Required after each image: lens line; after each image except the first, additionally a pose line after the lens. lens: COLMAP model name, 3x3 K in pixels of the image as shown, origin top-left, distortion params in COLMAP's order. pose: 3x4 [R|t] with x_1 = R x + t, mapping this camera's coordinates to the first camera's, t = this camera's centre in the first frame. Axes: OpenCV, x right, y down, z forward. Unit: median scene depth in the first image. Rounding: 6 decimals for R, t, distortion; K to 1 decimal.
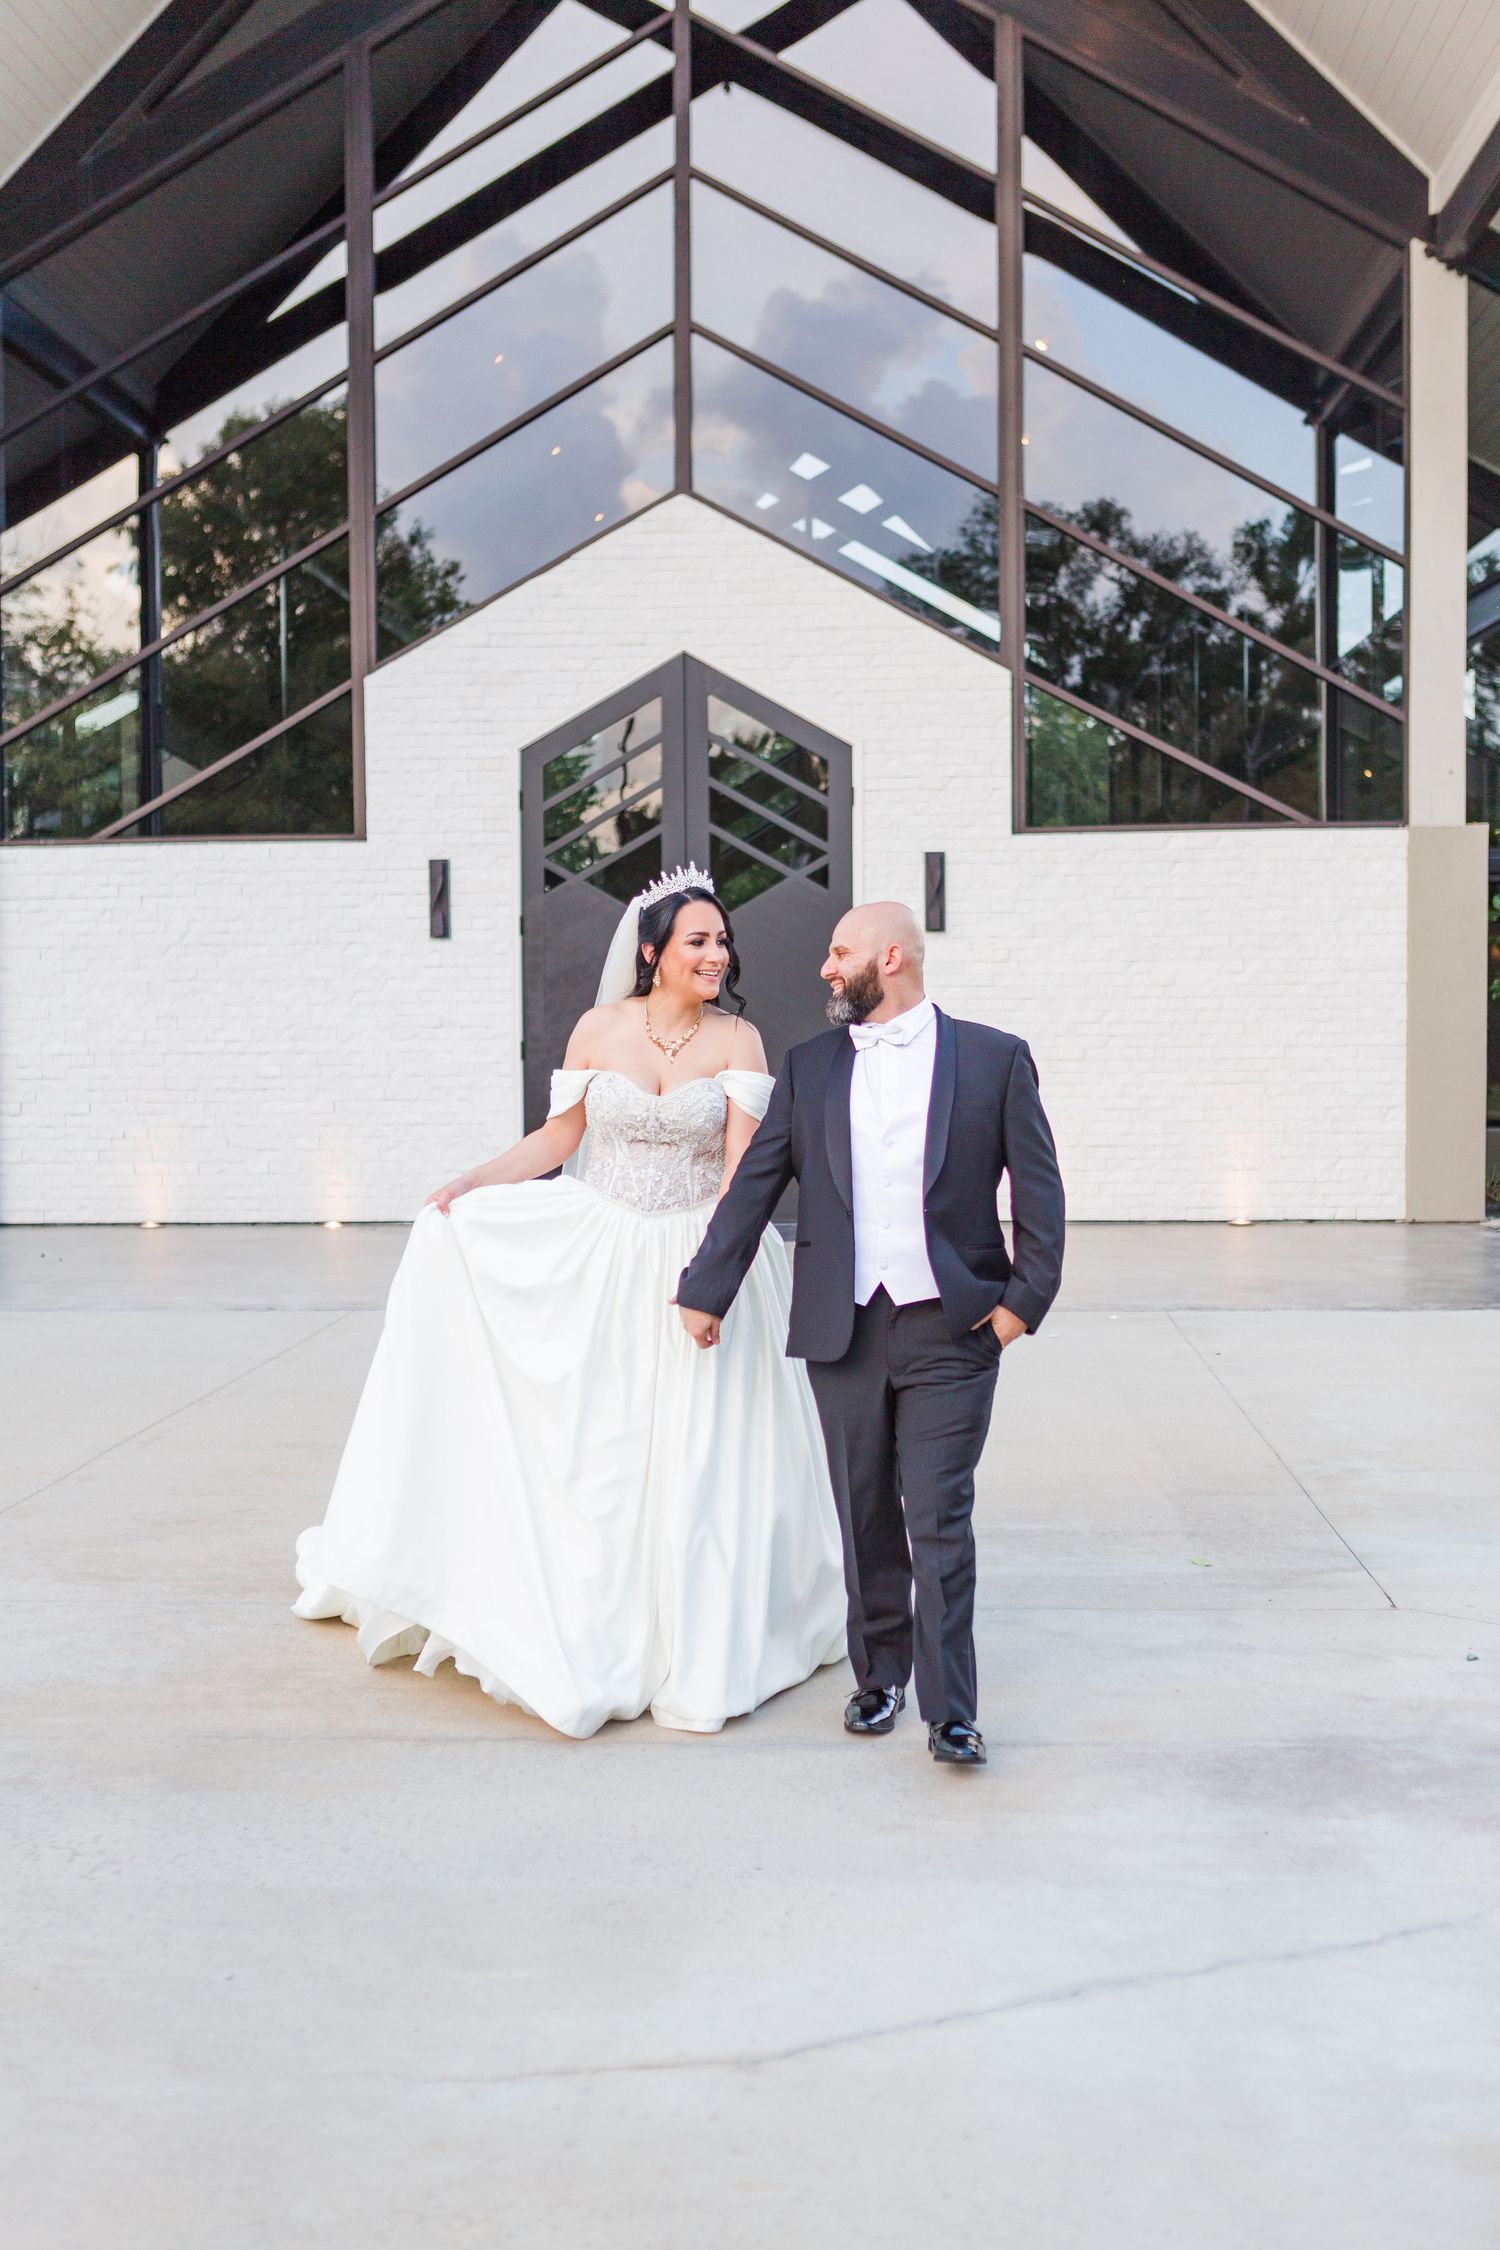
lens RADIAL K [[2533.9, 0, 752.3], [0, 2533.9, 1127.0], [0, 0, 1]] dist [-0.014608, 0.000000]
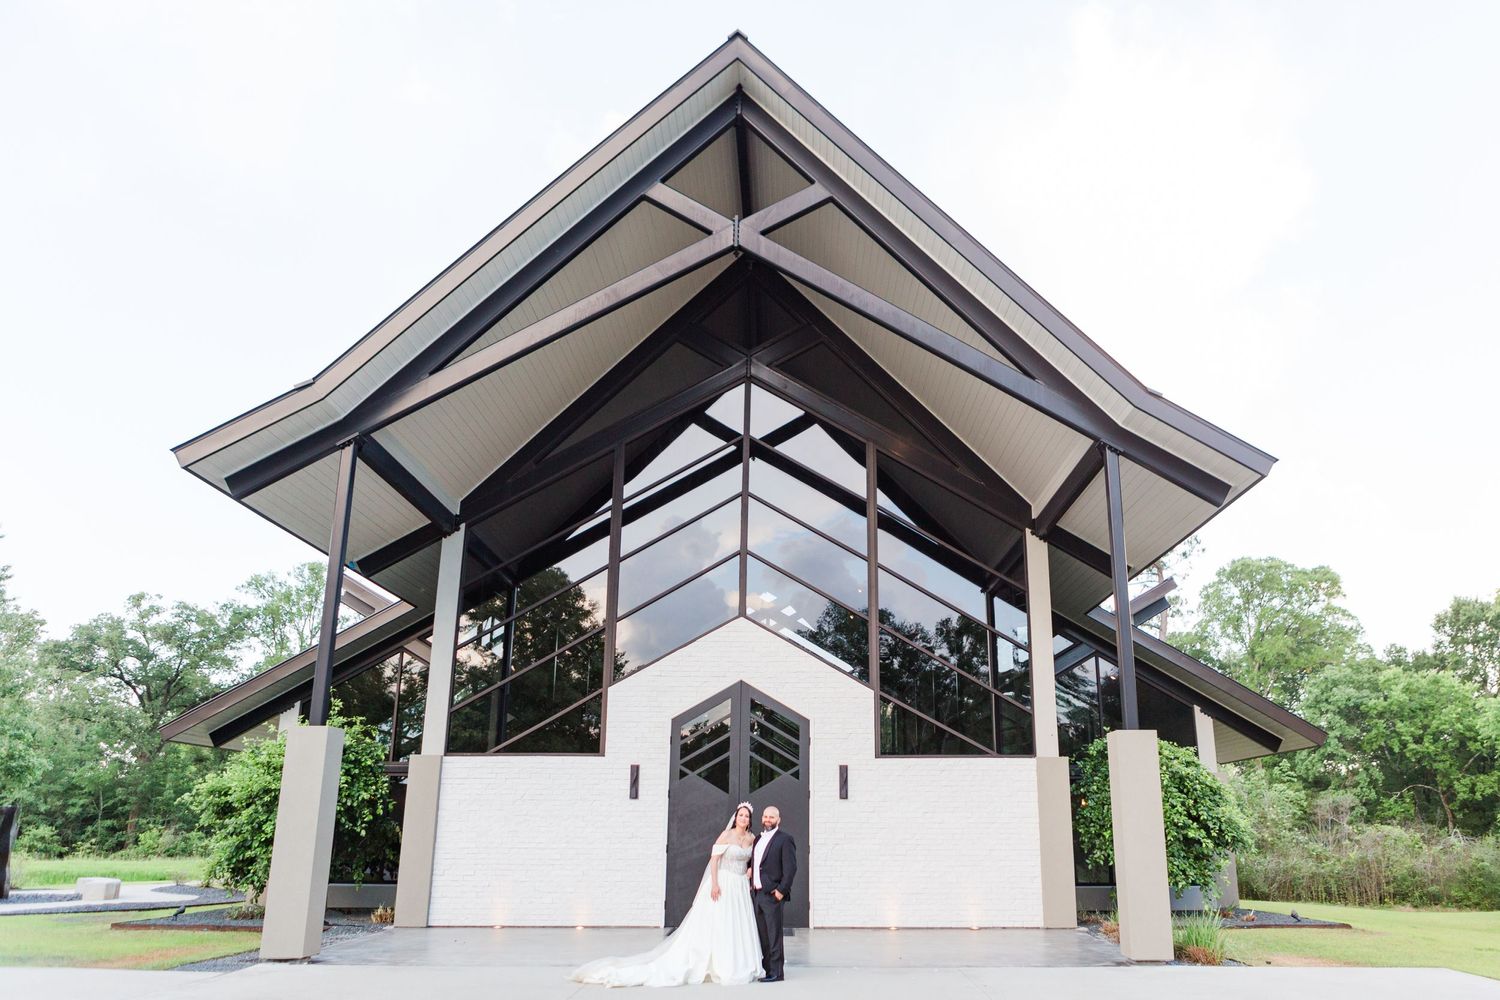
lens RADIAL K [[1203.7, 0, 749.1], [0, 1203.7, 499.8], [0, 0, 1]] dist [-0.016941, -0.008157]
pose [[0.996763, 0.031306, 0.074049, -0.109120], [-0.007670, 0.953896, -0.300038, -0.005506], [-0.080028, 0.298499, 0.951049, -0.153457]]
